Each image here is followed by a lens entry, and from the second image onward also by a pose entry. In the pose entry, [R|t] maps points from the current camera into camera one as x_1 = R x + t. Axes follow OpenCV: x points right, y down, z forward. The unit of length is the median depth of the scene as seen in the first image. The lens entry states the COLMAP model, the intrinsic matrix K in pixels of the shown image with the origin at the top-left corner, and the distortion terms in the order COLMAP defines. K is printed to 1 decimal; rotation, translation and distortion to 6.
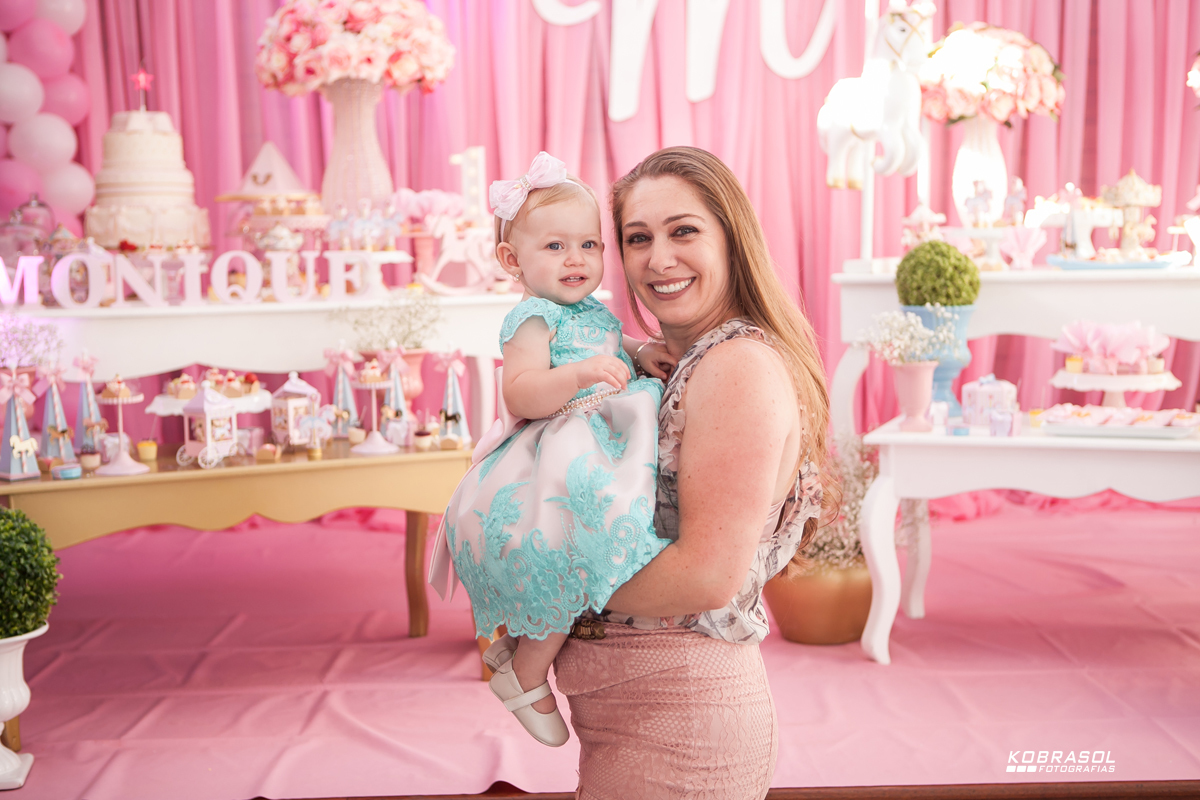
lens RADIAL K [[1562.7, 0, 600.0], [0, 1562.7, 400.0], [0, 0, 1]] dist [-0.002372, 0.029971]
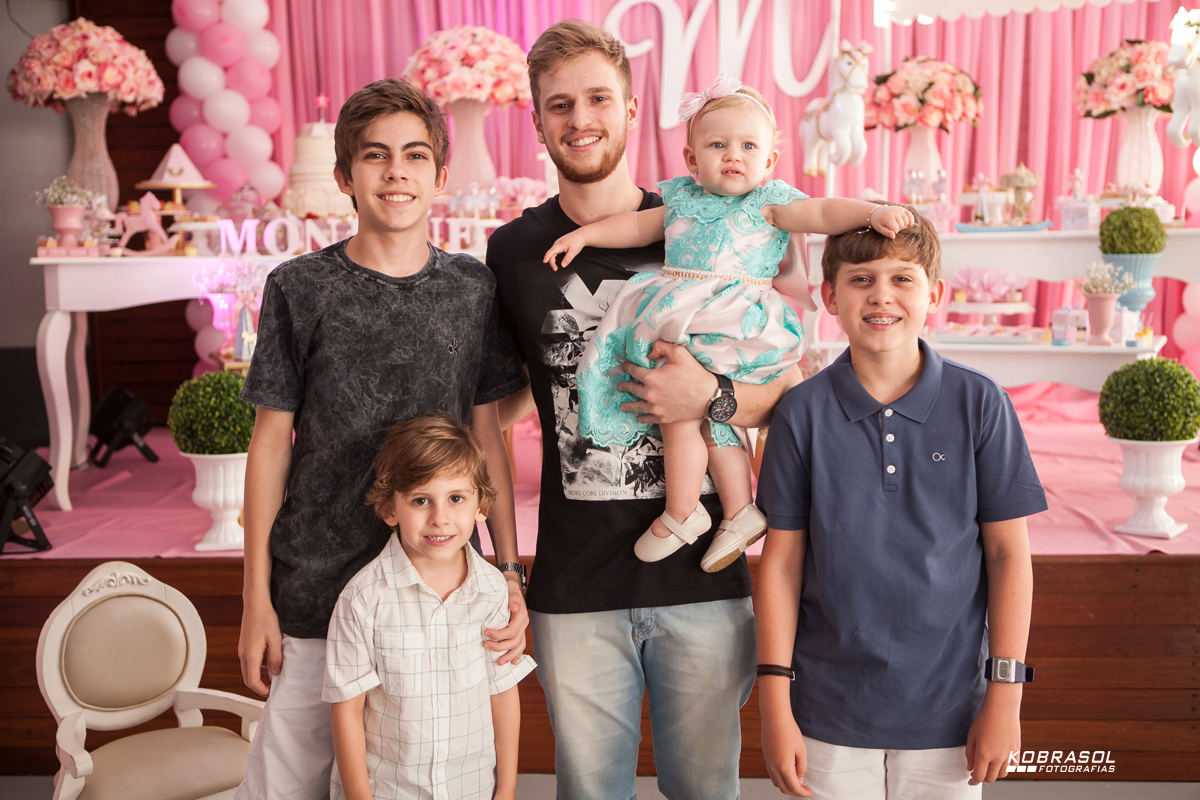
lens RADIAL K [[1377.3, 0, 600.0], [0, 1377.3, 400.0], [0, 0, 1]] dist [-0.050354, 0.149351]
pose [[0.997401, 0.010735, -0.071242, 0.057083], [-0.009675, 0.999838, 0.015207, 0.050869], [0.071394, -0.014479, 0.997343, -0.256507]]
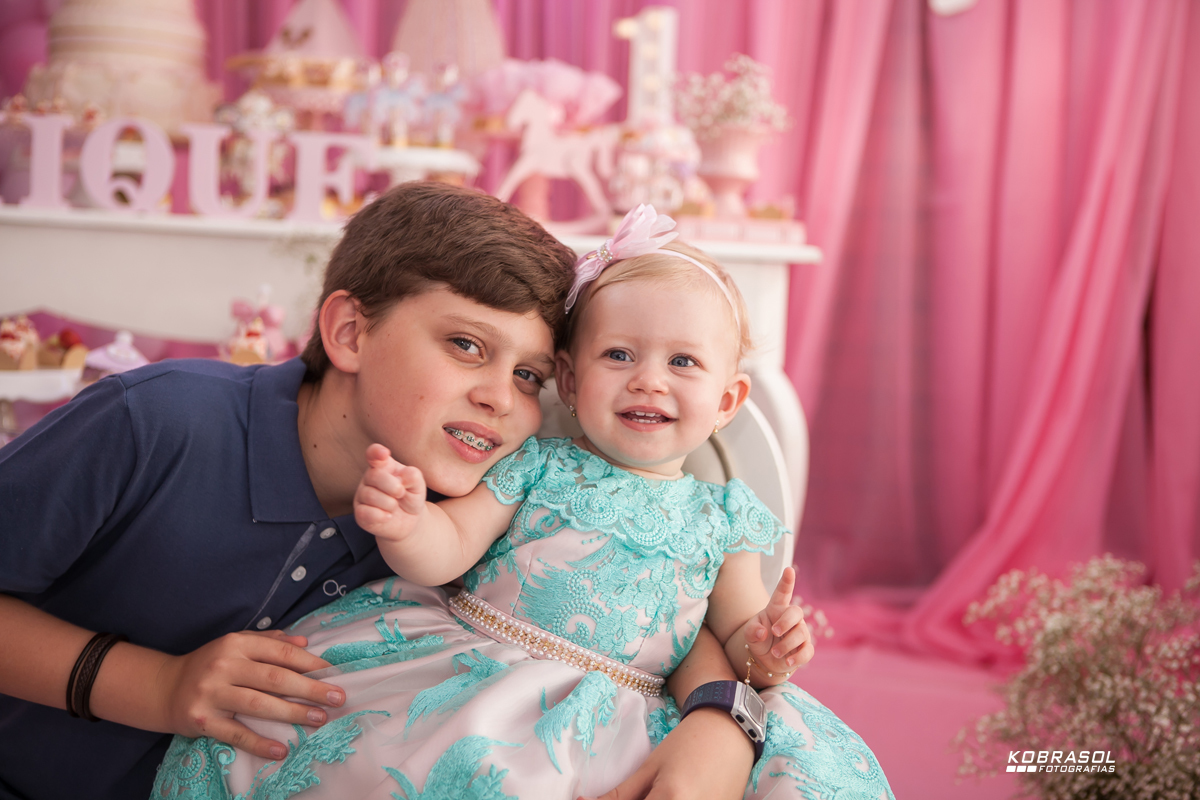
lens RADIAL K [[1715.6, 0, 600.0], [0, 1715.6, 400.0], [0, 0, 1]] dist [0.027538, 0.026580]
pose [[0.965729, 0.091309, -0.242959, 0.082838], [-0.097083, 0.995206, -0.011871, -0.003421], [0.240711, 0.035051, 0.969964, 0.416148]]
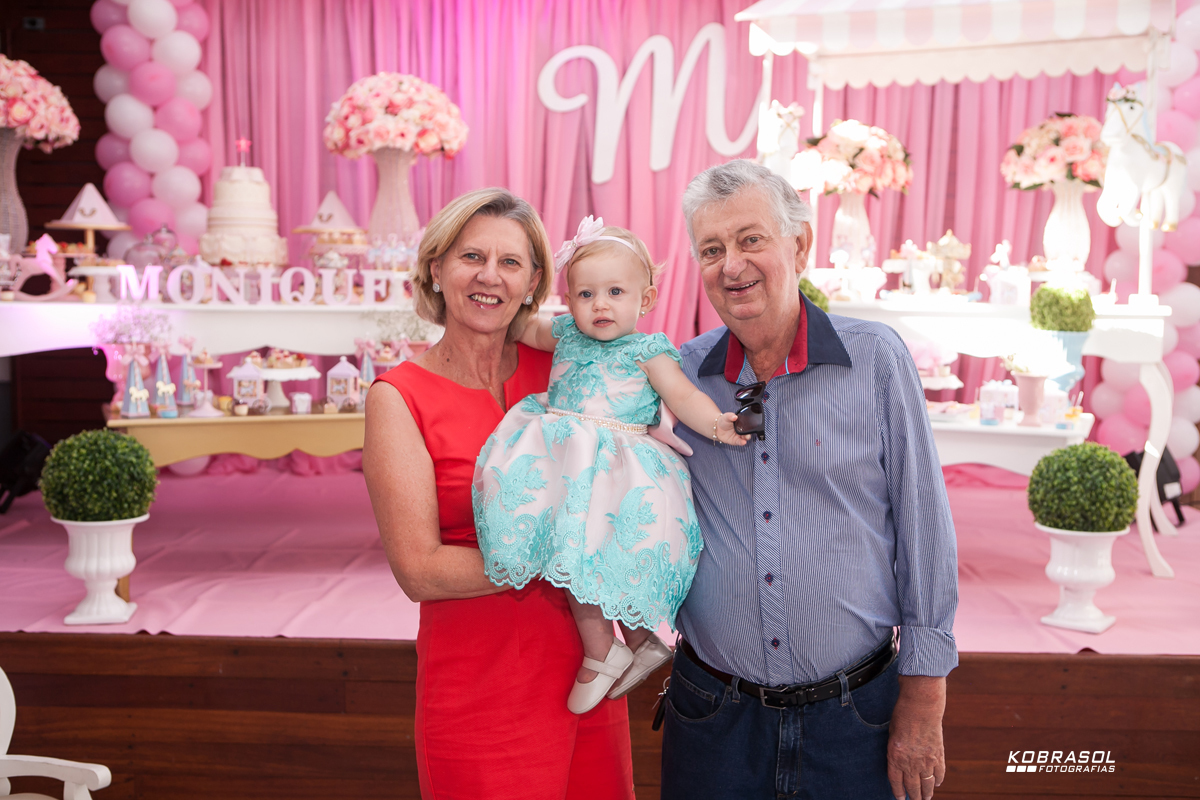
lens RADIAL K [[1272.6, 0, 600.0], [0, 1272.6, 400.0], [0, 0, 1]] dist [-0.063807, 0.123990]
pose [[0.998792, 0.037166, -0.032153, 0.075936], [-0.037384, 0.999282, -0.006210, 0.019895], [0.031899, 0.007405, 0.999464, -0.126892]]
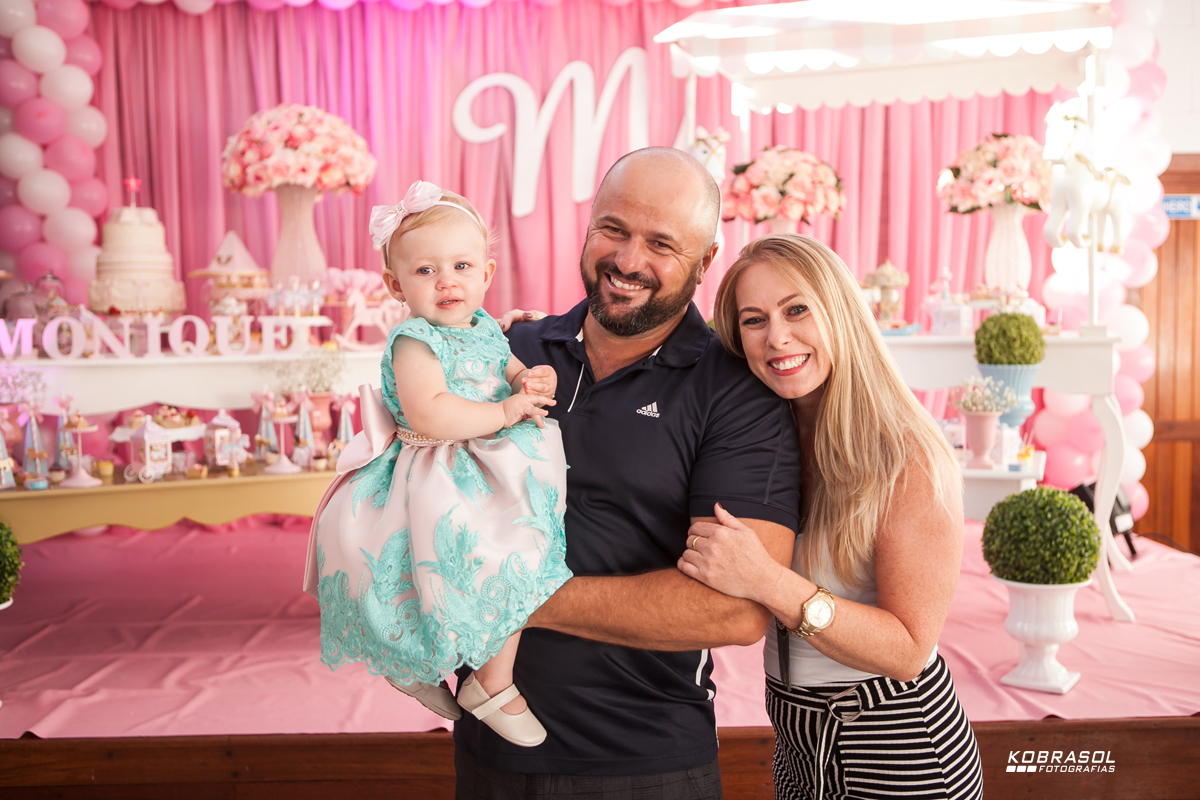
lens RADIAL K [[1251.0, 0, 600.0], [0, 1251.0, 400.0], [0, 0, 1]] dist [-0.058944, 0.097038]
pose [[0.999871, 0.008582, 0.013552, 0.089913], [-0.008220, 0.999613, -0.026585, -0.000536], [-0.013775, 0.026470, 0.999555, -0.036241]]
